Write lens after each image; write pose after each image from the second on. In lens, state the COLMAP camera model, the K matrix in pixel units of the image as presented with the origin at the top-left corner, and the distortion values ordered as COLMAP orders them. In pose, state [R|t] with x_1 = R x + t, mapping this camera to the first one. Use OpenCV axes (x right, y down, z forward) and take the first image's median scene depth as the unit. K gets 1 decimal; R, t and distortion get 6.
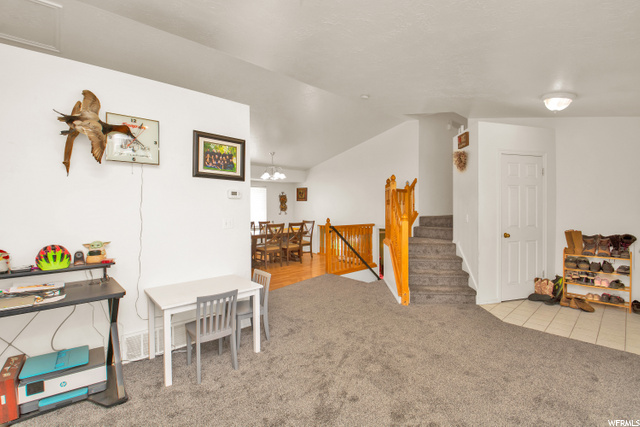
lens RADIAL K [[289.2, 0, 320.4], [0, 289.2, 212.2], [0, 0, 1]] dist [-0.001320, -0.000825]
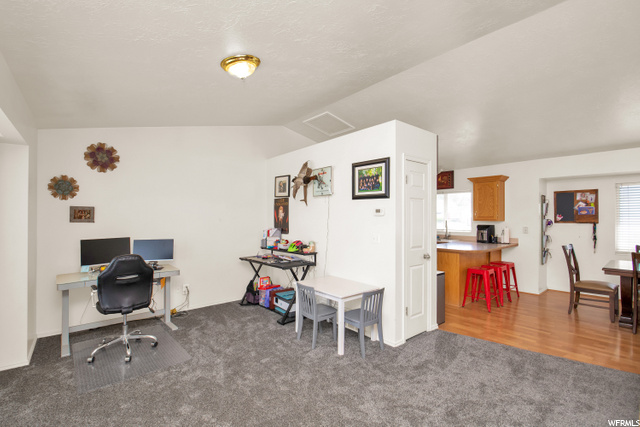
lens RADIAL K [[289.2, 0, 316.7], [0, 289.2, 214.1], [0, 0, 1]] dist [-0.001320, -0.000825]
pose [[-0.058239, -0.009930, -0.998253, 0.812018], [-0.012903, 0.999874, -0.009193, -0.042679], [0.998219, 0.012345, -0.058360, 0.876891]]
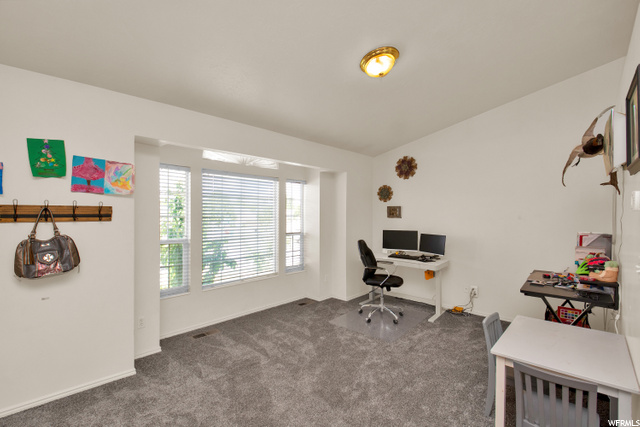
lens RADIAL K [[289.2, 0, 318.8], [0, 289.2, 213.5], [0, 0, 1]] dist [-0.001320, -0.000825]
pose [[-0.997667, -0.001233, -0.068255, 0.237527], [-0.002079, 0.999922, 0.012316, -0.050579], [0.068235, 0.012429, -0.997592, 1.421962]]
